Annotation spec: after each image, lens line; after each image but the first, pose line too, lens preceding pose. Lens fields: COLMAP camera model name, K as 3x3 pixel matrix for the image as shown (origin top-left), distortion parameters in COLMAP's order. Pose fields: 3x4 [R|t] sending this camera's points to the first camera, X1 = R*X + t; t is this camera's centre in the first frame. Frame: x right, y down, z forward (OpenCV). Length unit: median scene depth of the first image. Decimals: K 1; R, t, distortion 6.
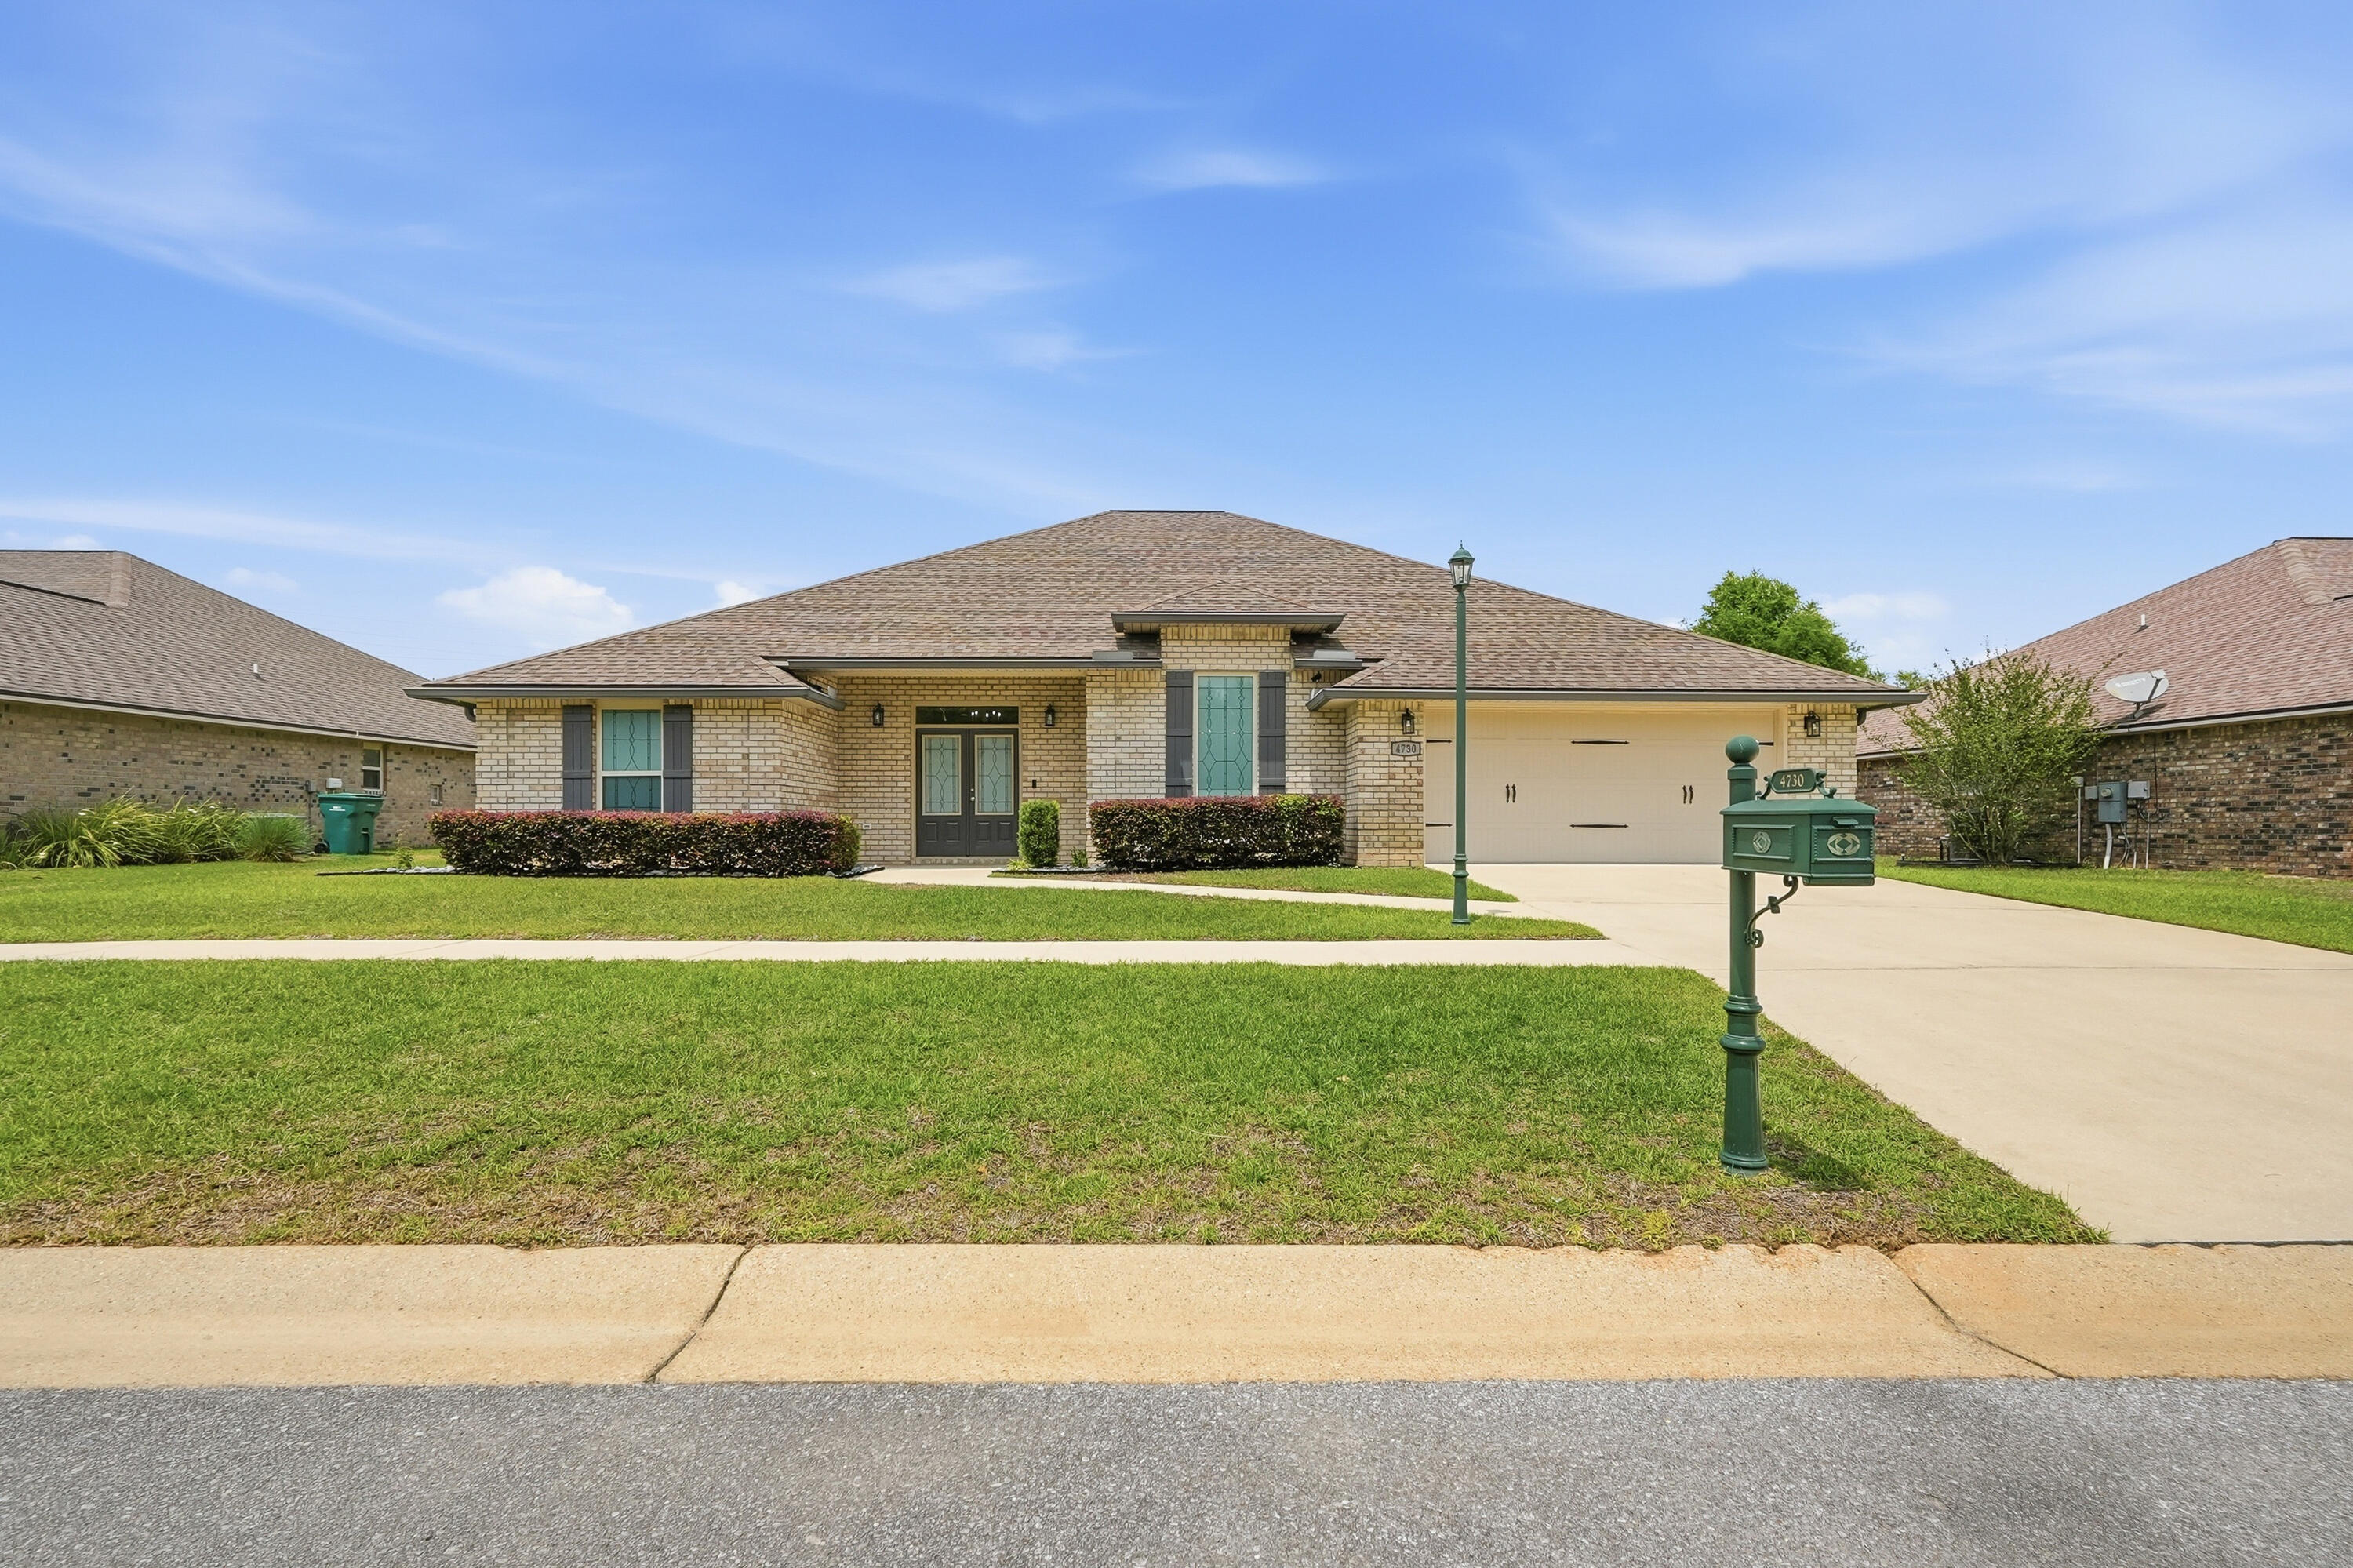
lens RADIAL K [[1012.8, 0, 1176.8], [0, 1012.8, 834.4], [0, 0, 1]] dist [-0.004992, 0.003963]
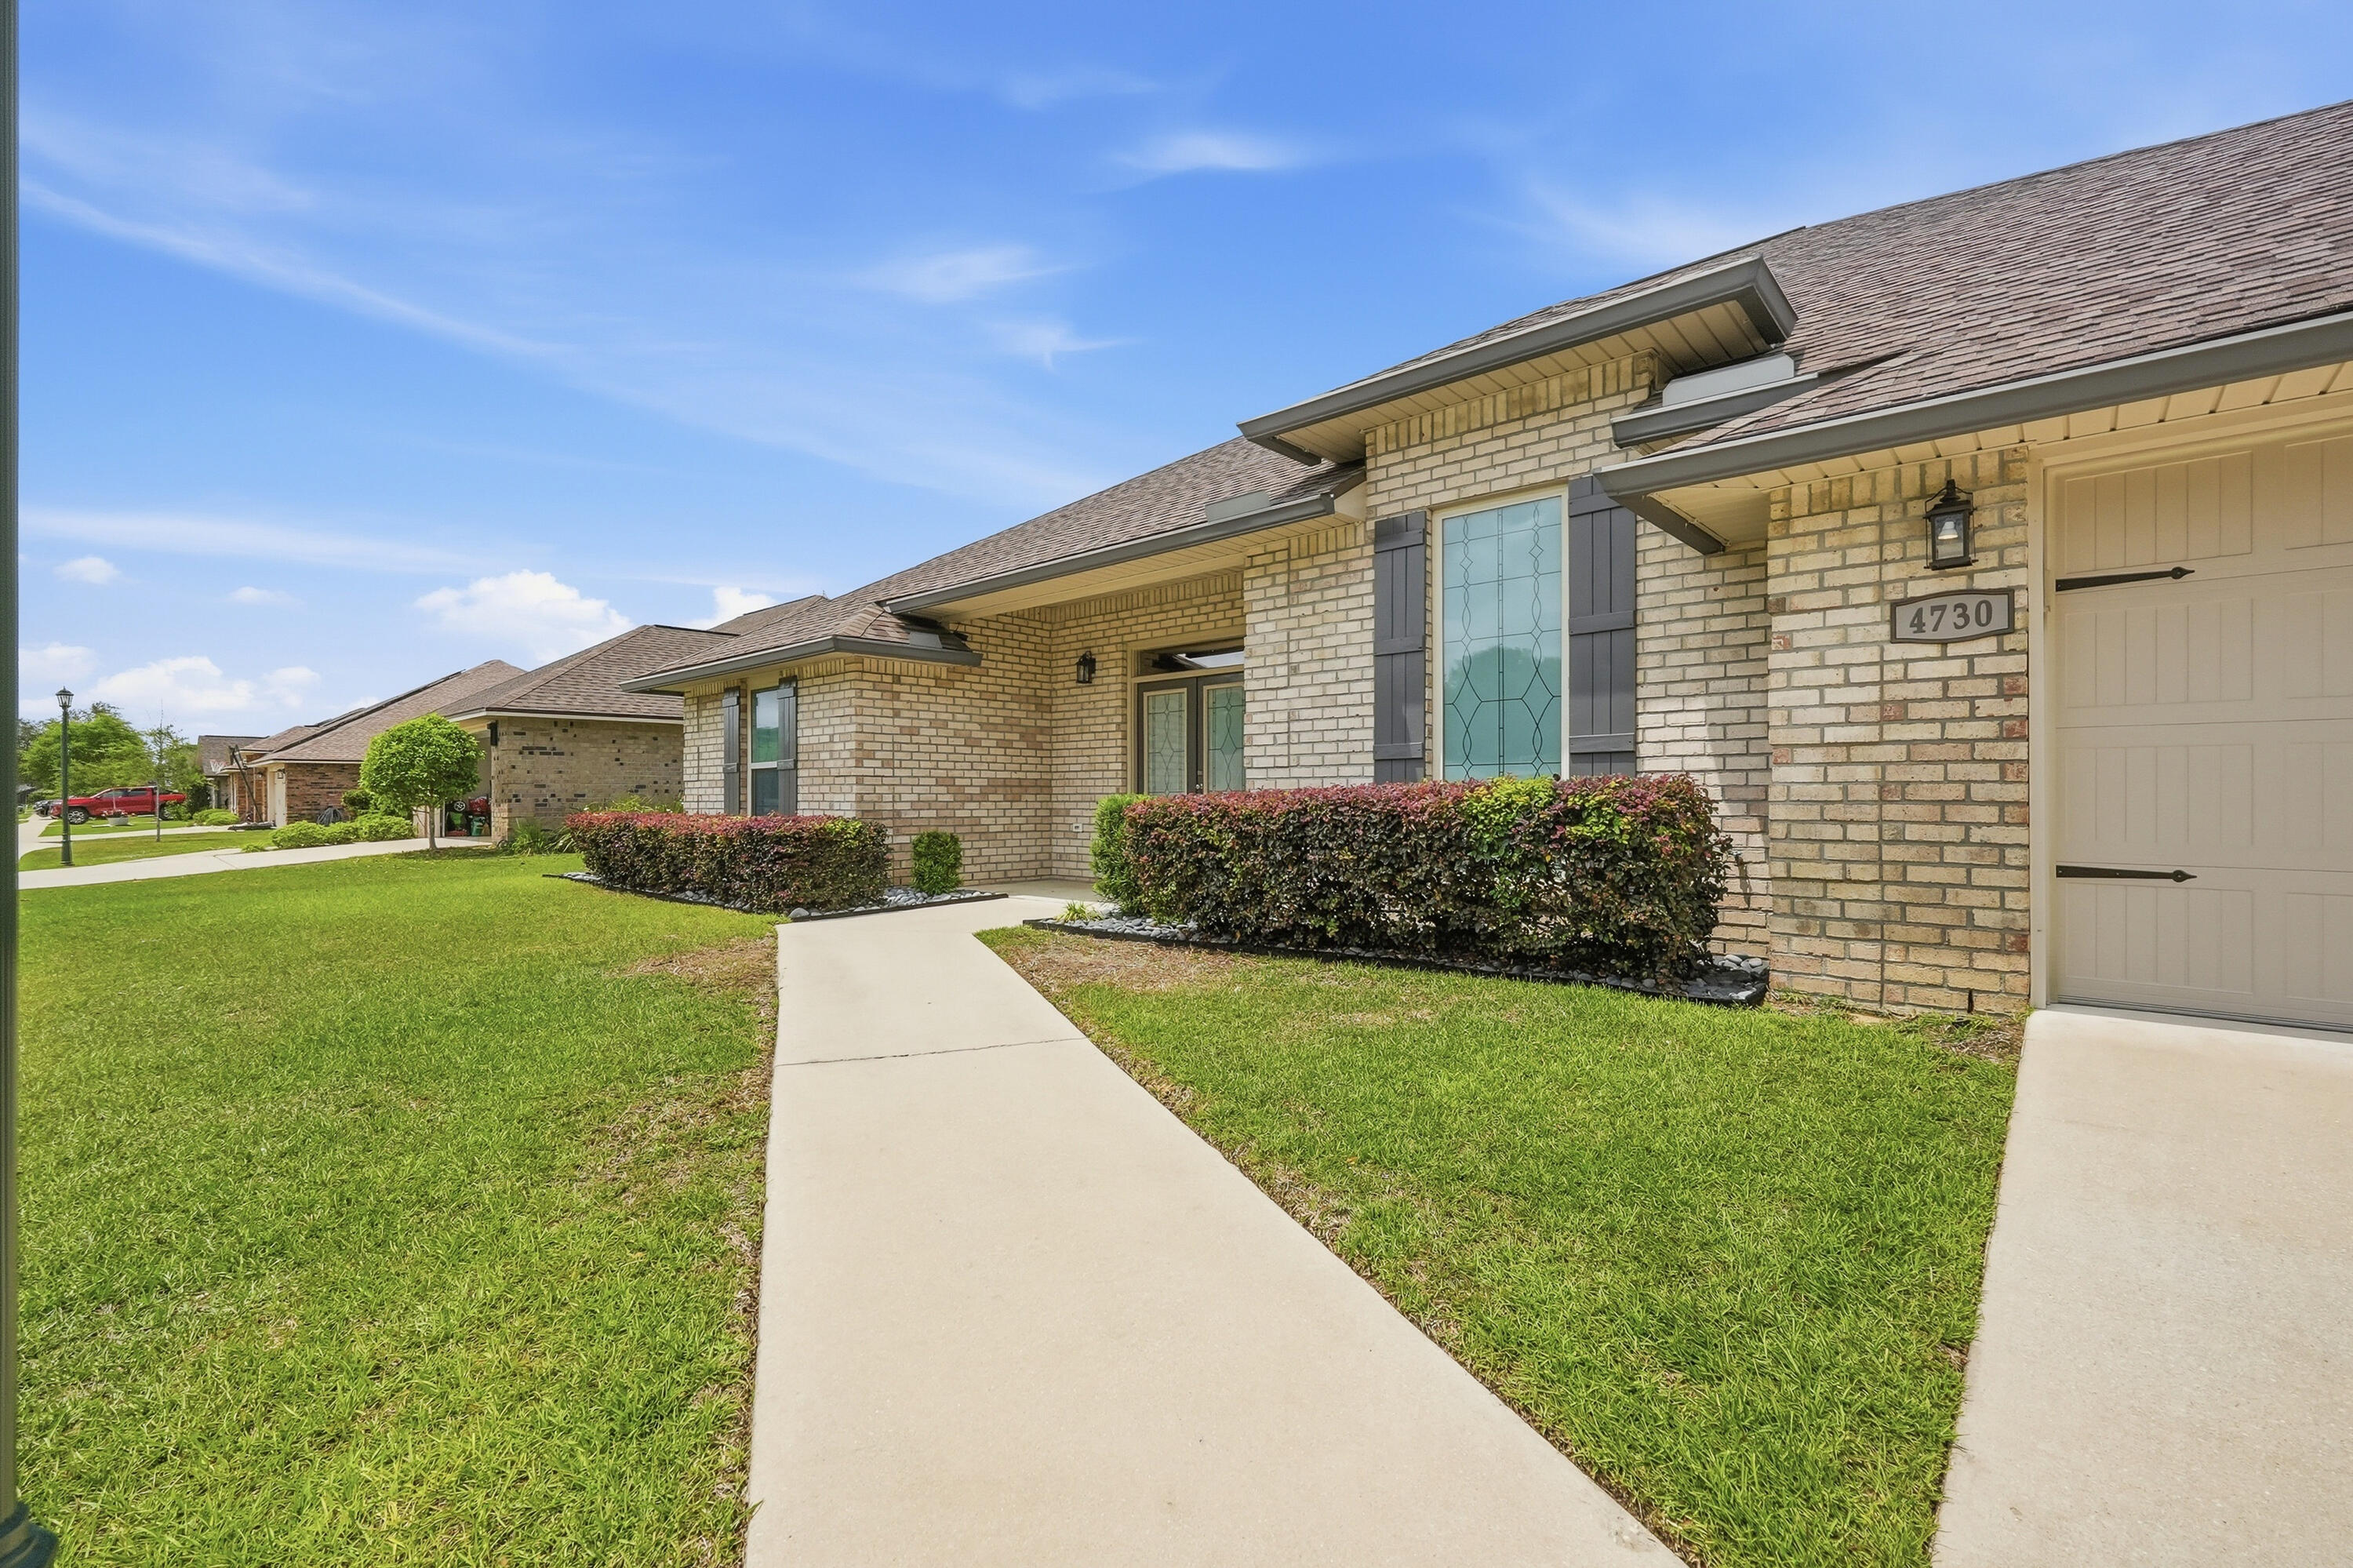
lens RADIAL K [[1012.8, 0, 1174.4], [0, 1012.8, 790.7], [0, 0, 1]] dist [-0.004992, 0.003963]
pose [[0.725093, -0.007626, -0.688609, 0.249388], [-0.001821, 0.999914, -0.012991, -0.027165], [0.688649, 0.010673, 0.725017, 0.587829]]
